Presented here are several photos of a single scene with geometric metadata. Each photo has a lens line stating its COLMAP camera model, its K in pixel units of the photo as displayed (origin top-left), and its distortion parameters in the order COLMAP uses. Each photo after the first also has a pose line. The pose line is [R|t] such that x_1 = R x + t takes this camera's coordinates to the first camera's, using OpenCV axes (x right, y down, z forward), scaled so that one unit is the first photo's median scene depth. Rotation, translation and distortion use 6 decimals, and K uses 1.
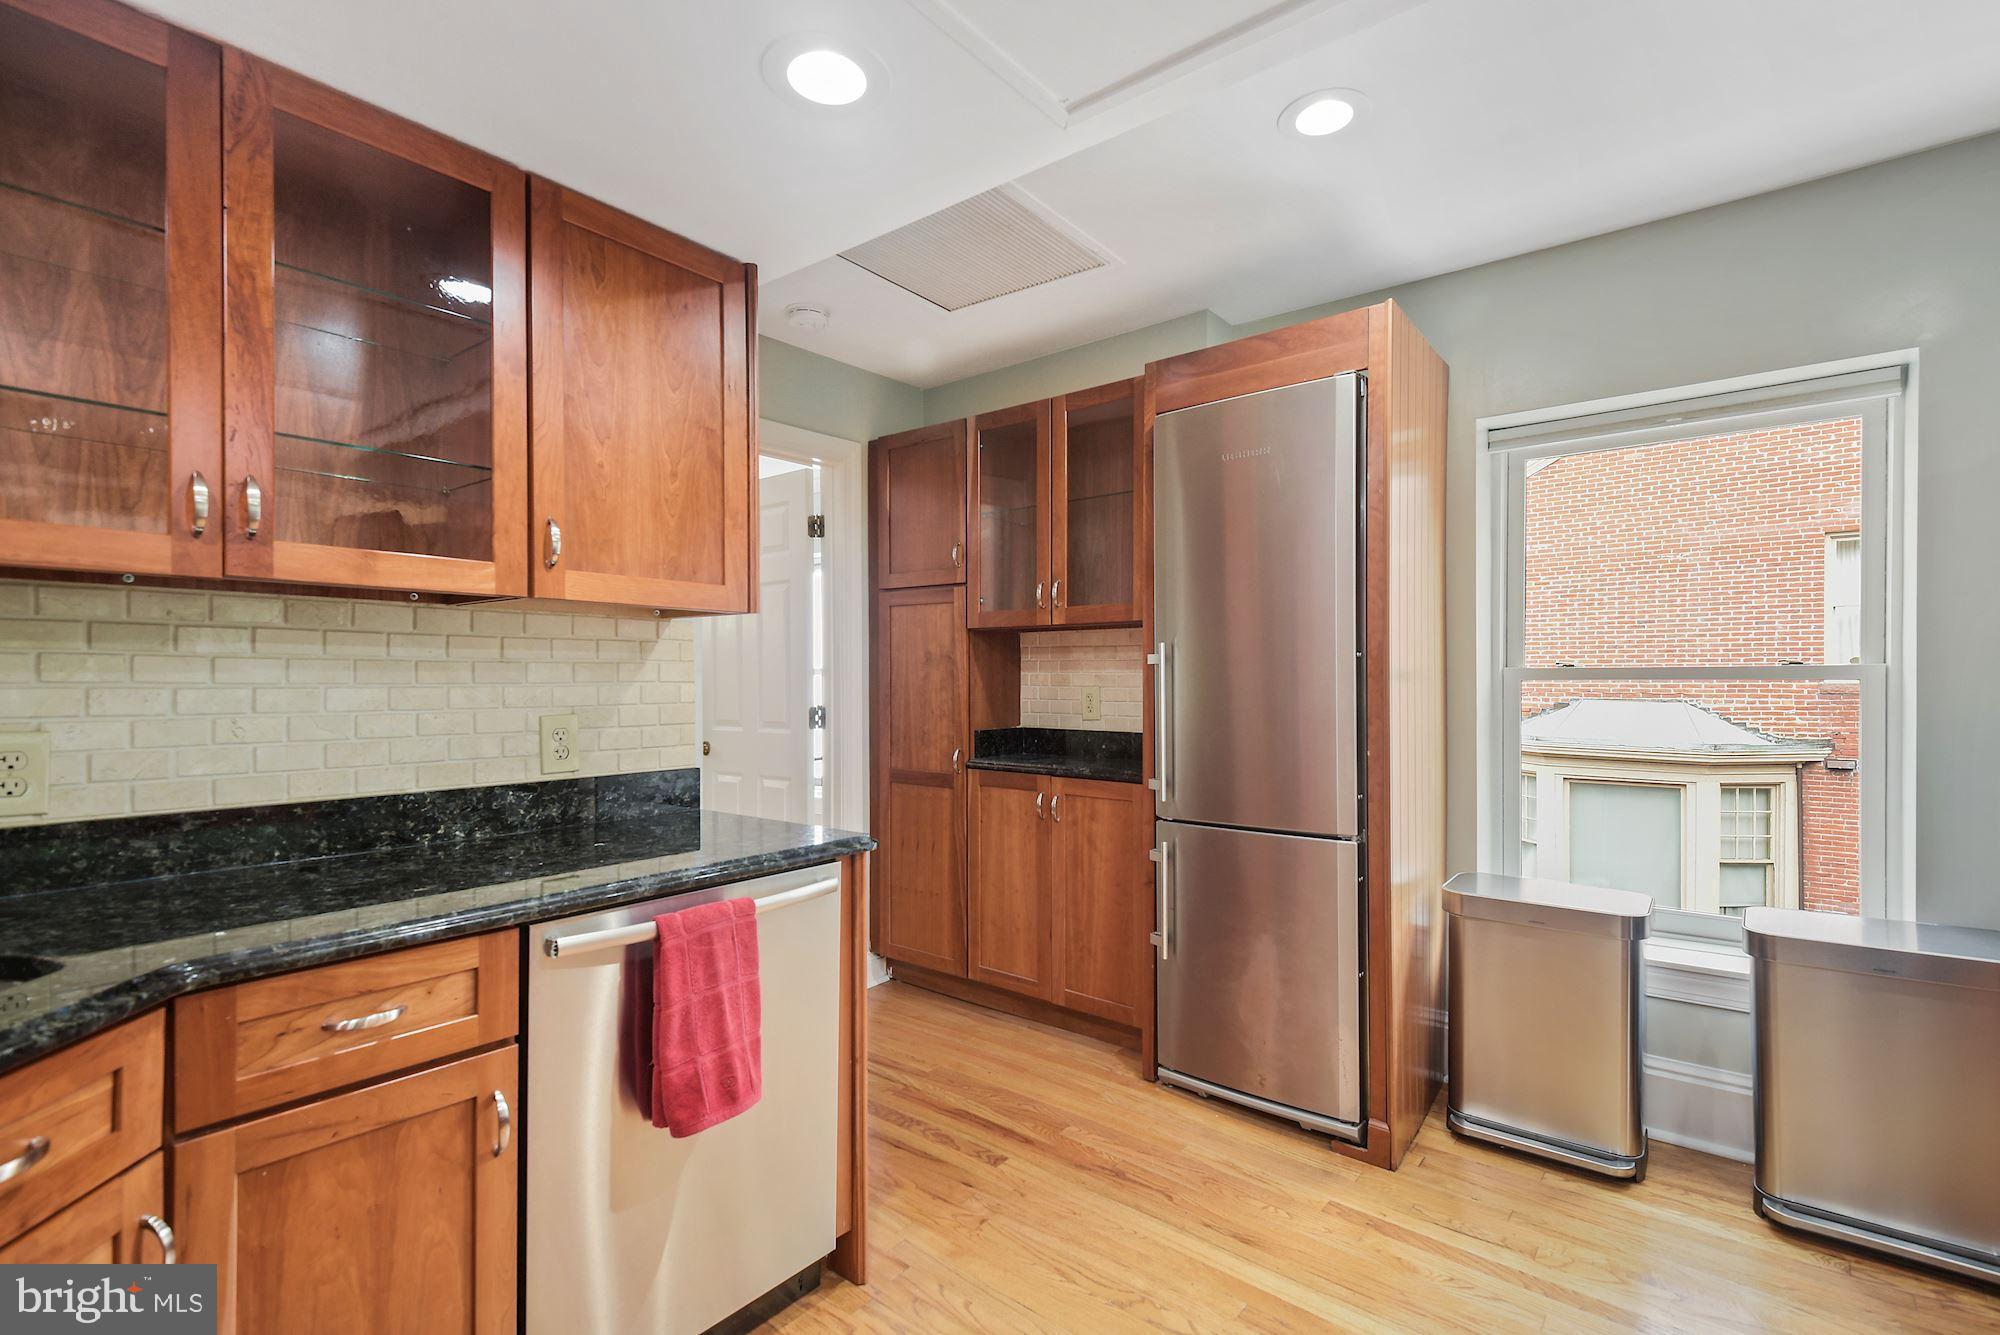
lens RADIAL K [[917.0, 0, 1019.8], [0, 917.0, 683.8], [0, 0, 1]] dist [0.006272, -0.002541]
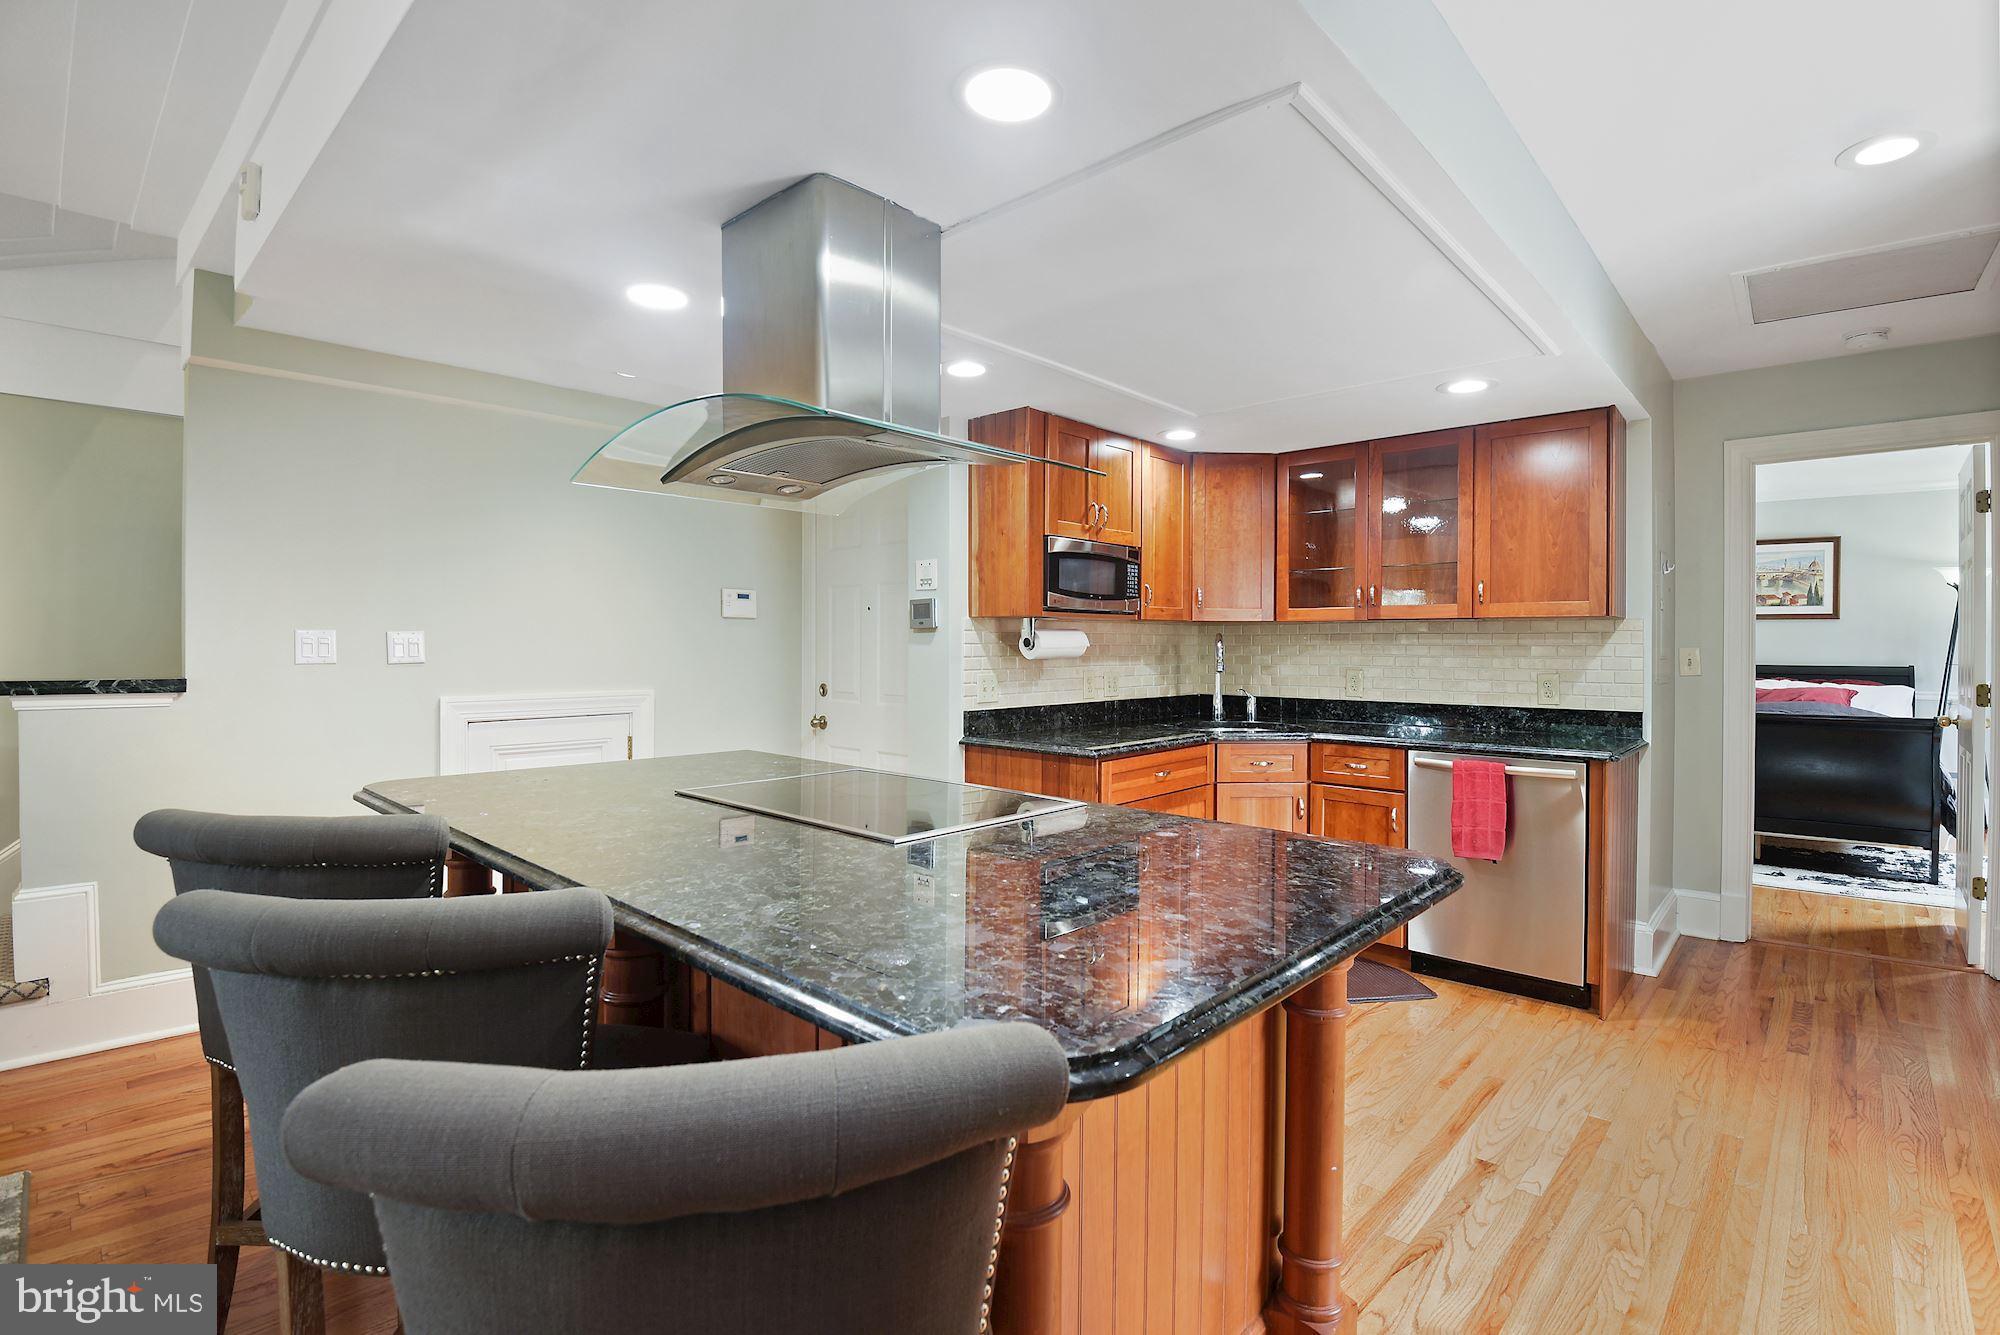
lens RADIAL K [[917.0, 0, 1022.6], [0, 917.0, 643.0], [0, 0, 1]] dist [0.006272, -0.002541]
pose [[-0.064213, -0.000941, -0.997936, 1.507436], [-0.006574, 0.999978, -0.000520, -0.021882], [0.997915, 0.006527, -0.064217, 0.054576]]
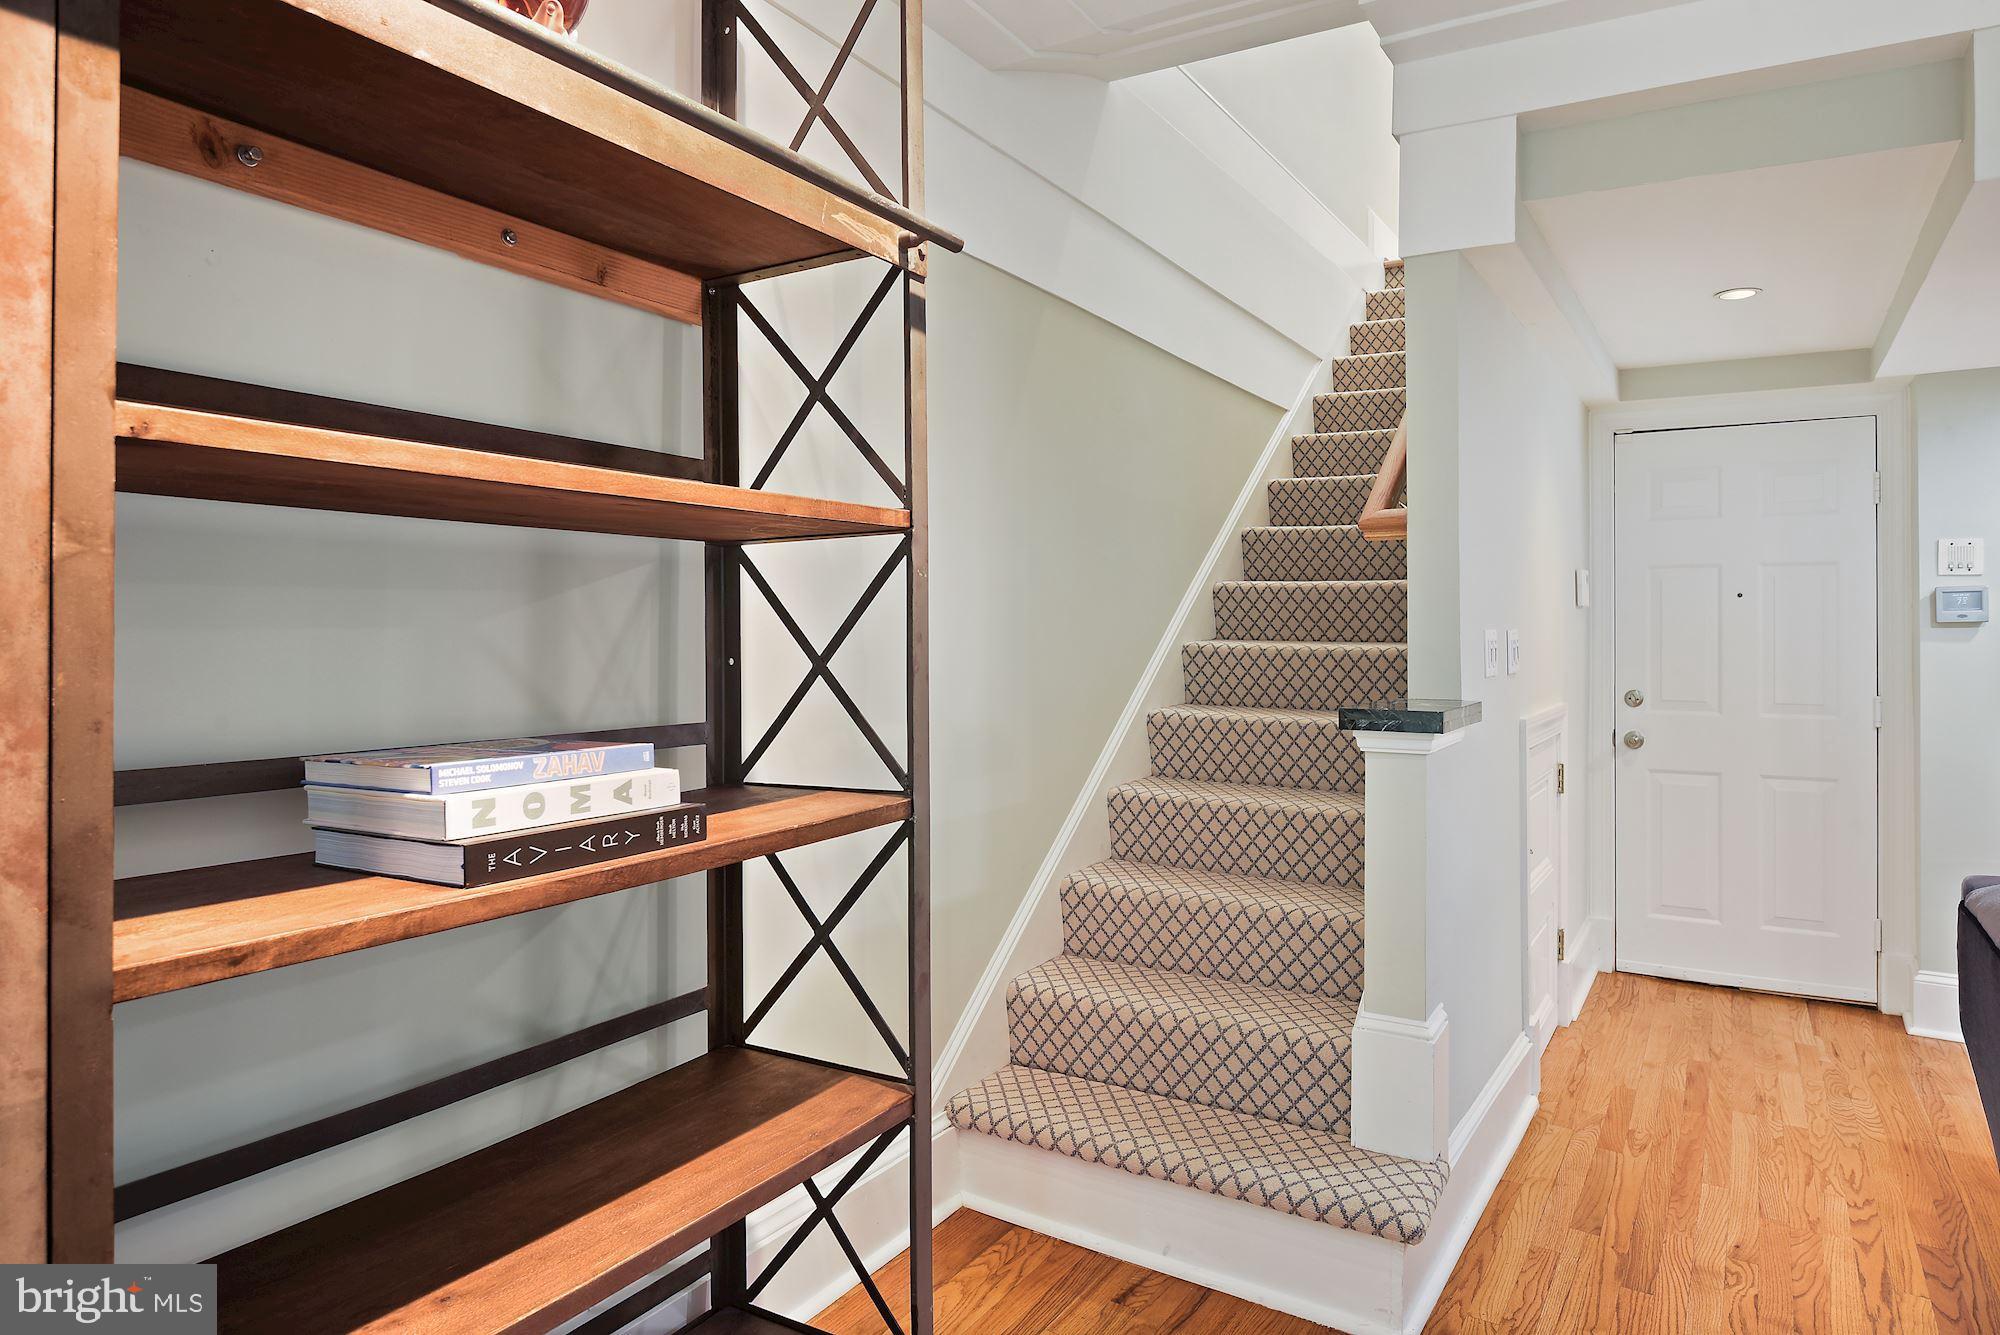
lens RADIAL K [[1213.8, 0, 1071.9], [0, 1213.8, 628.9], [0, 0, 1]] dist [0.000761, -0.000885]
pose [[0.148037, 0.001277, -0.988981, 1.436143], [-0.003850, 0.999992, 0.000715, -0.036511], [0.988974, 0.003702, 0.148040, -2.055876]]
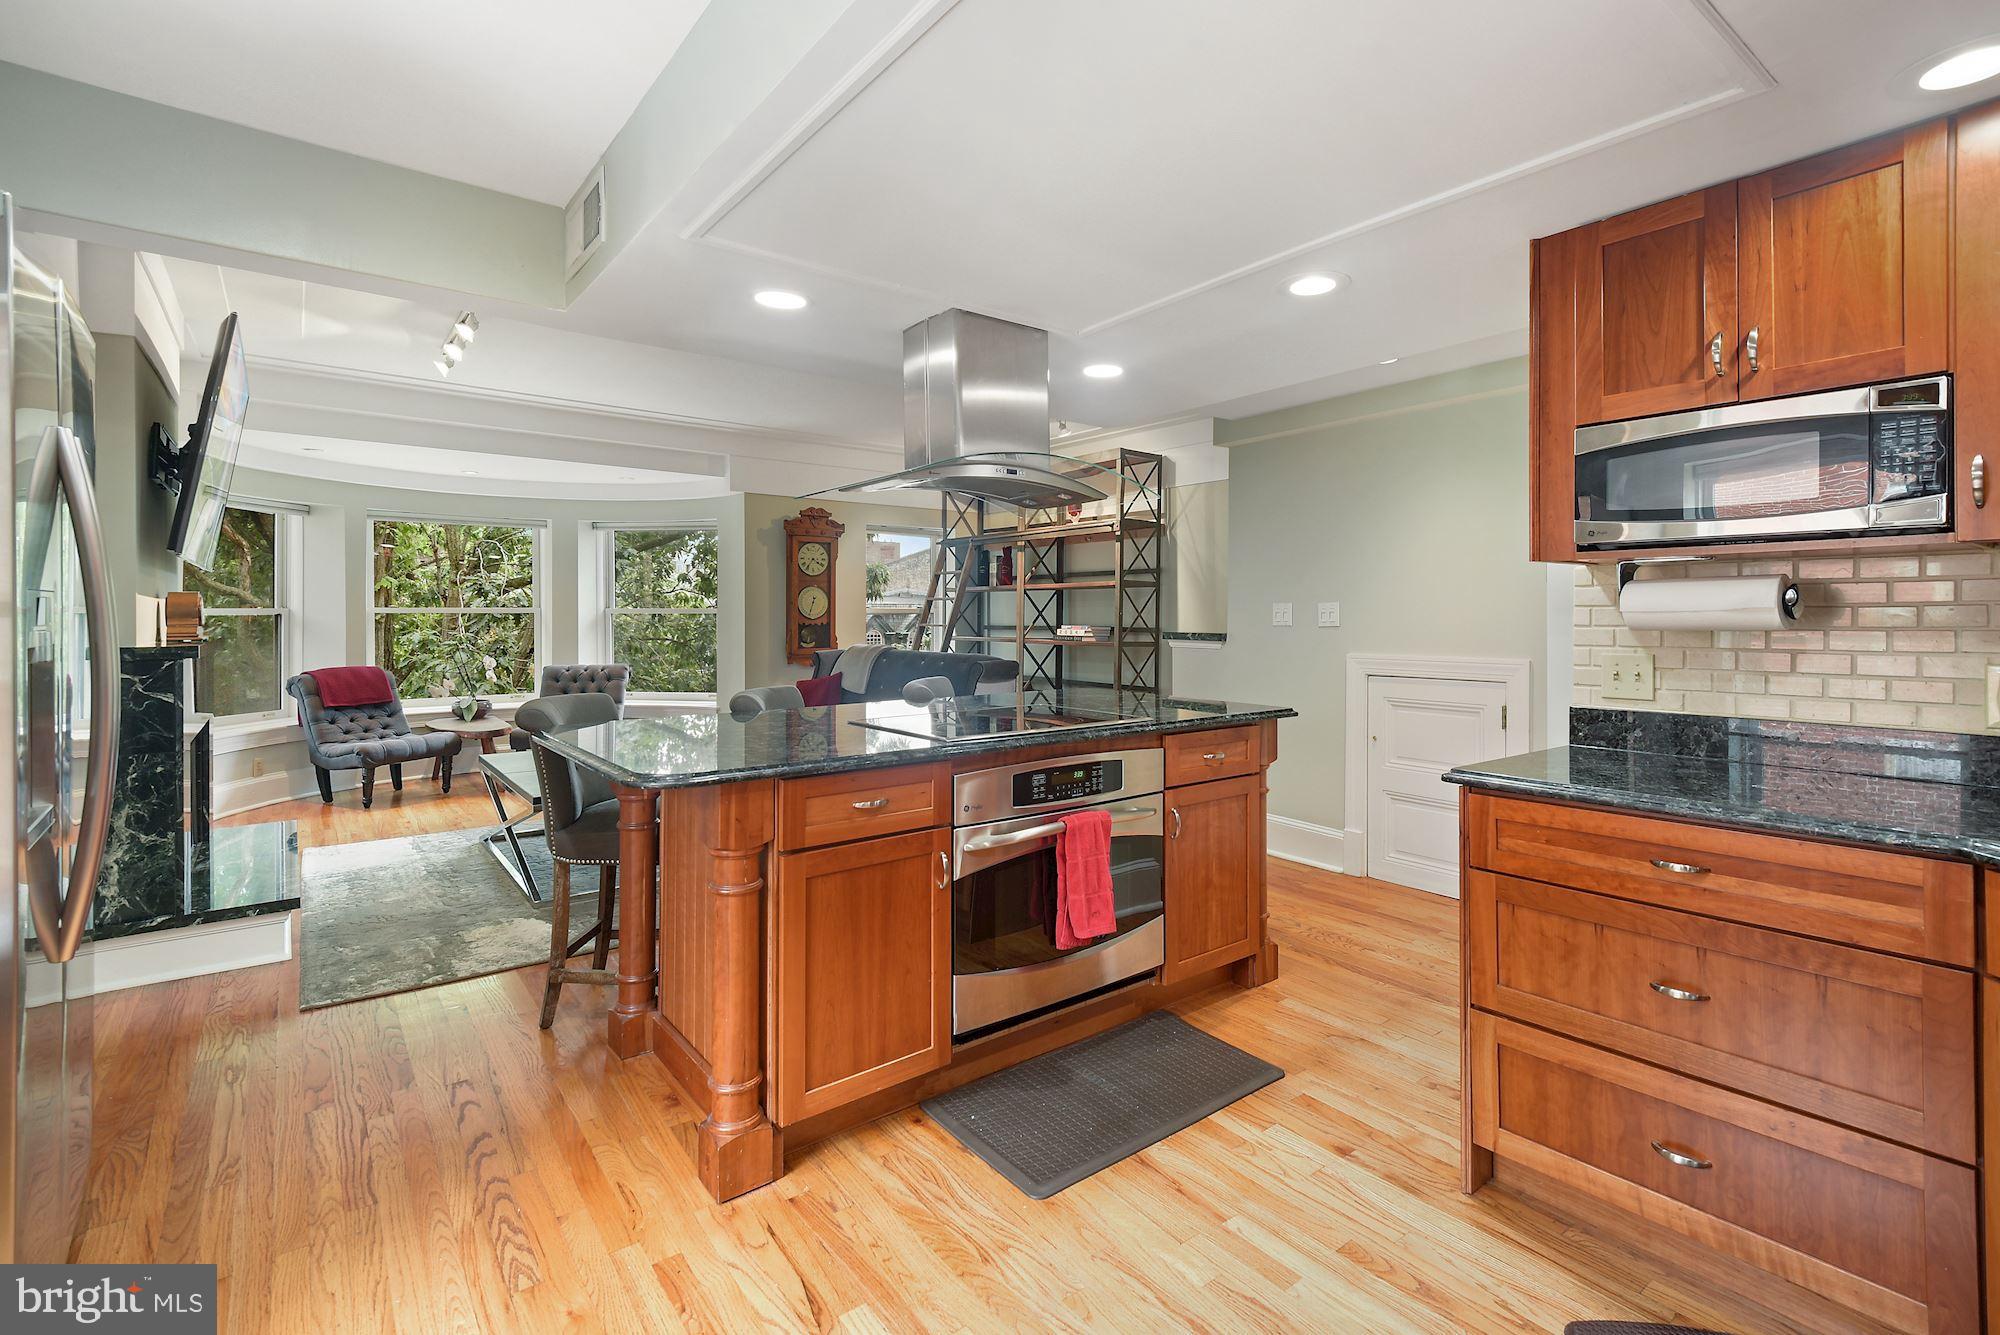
lens RADIAL K [[917.0, 0, 1020.4], [0, 917.0, 622.7], [0, 0, 1]] dist [0.006272, -0.002541]
pose [[-0.973690, -0.001771, 0.227871, 0.103622], [0.000814, 0.999936, 0.011247, -0.014270], [-0.227876, 0.011136, -0.973626, 1.211565]]
